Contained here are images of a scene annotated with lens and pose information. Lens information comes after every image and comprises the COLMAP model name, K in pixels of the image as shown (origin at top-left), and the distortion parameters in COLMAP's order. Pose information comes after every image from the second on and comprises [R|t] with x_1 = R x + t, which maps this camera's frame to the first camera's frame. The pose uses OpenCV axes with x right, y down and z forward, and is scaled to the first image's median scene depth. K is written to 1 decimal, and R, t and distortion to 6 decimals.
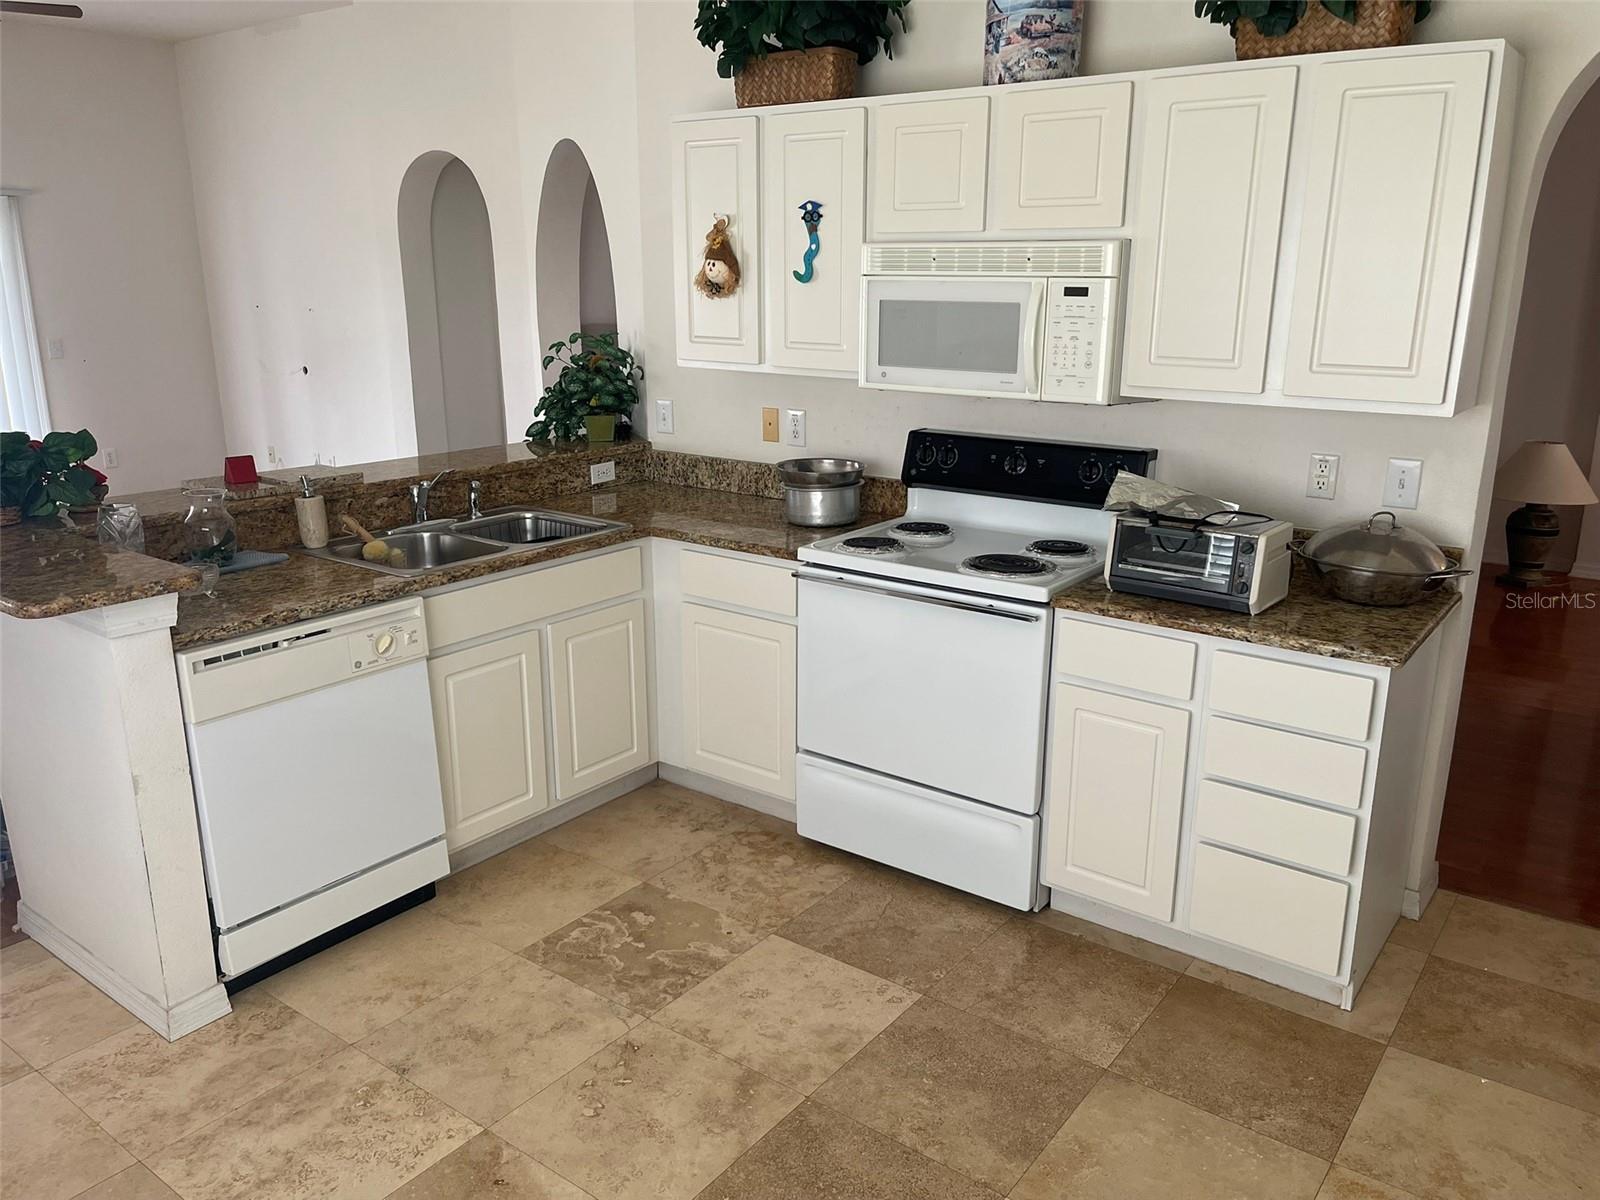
lens RADIAL K [[1212.2, 0, 803.6], [0, 1212.2, 599.9], [0, 0, 1]] dist [0.063176, -0.073916]
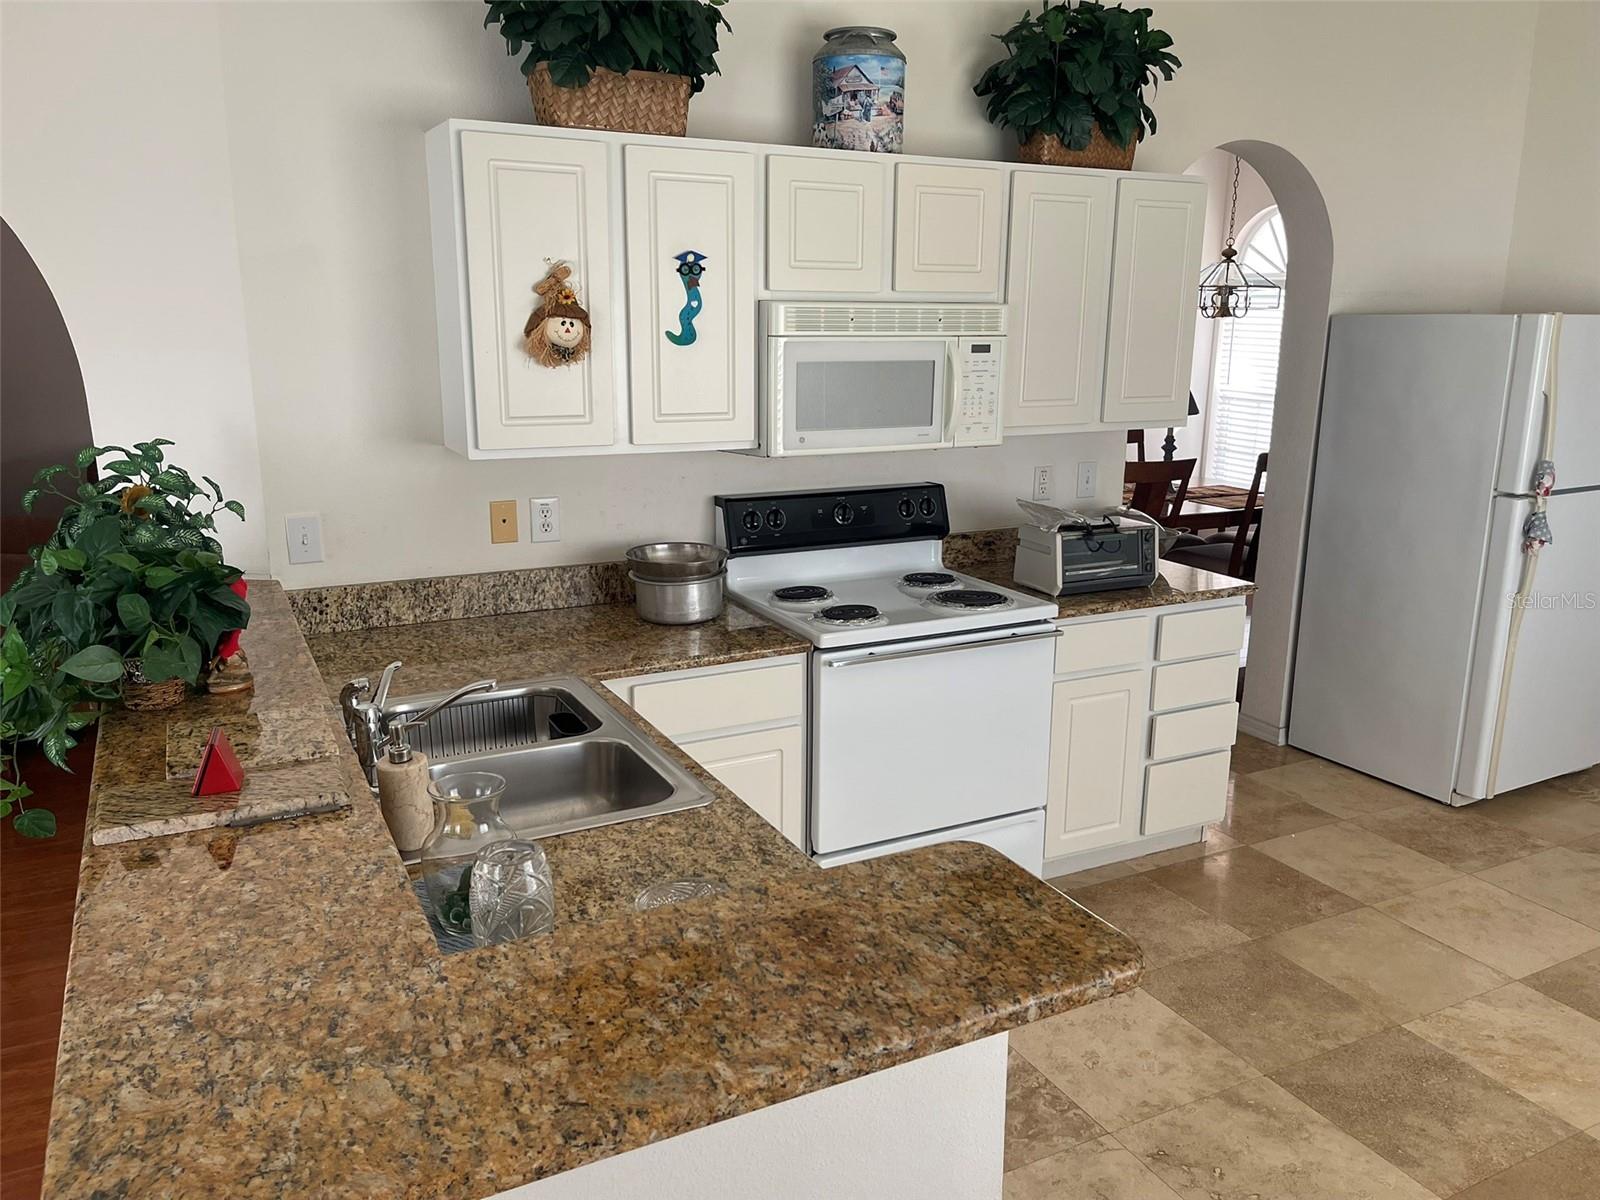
lens RADIAL K [[1199.1, 0, 807.0], [0, 1199.1, 609.7], [0, 0, 1]] dist [0.067074, -0.098270]
pose [[0.444517, -0.216100, 0.869313, -0.835372], [0.230176, 0.965434, 0.122296, -0.184950], [-0.865693, 0.145732, 0.478893, 0.614535]]
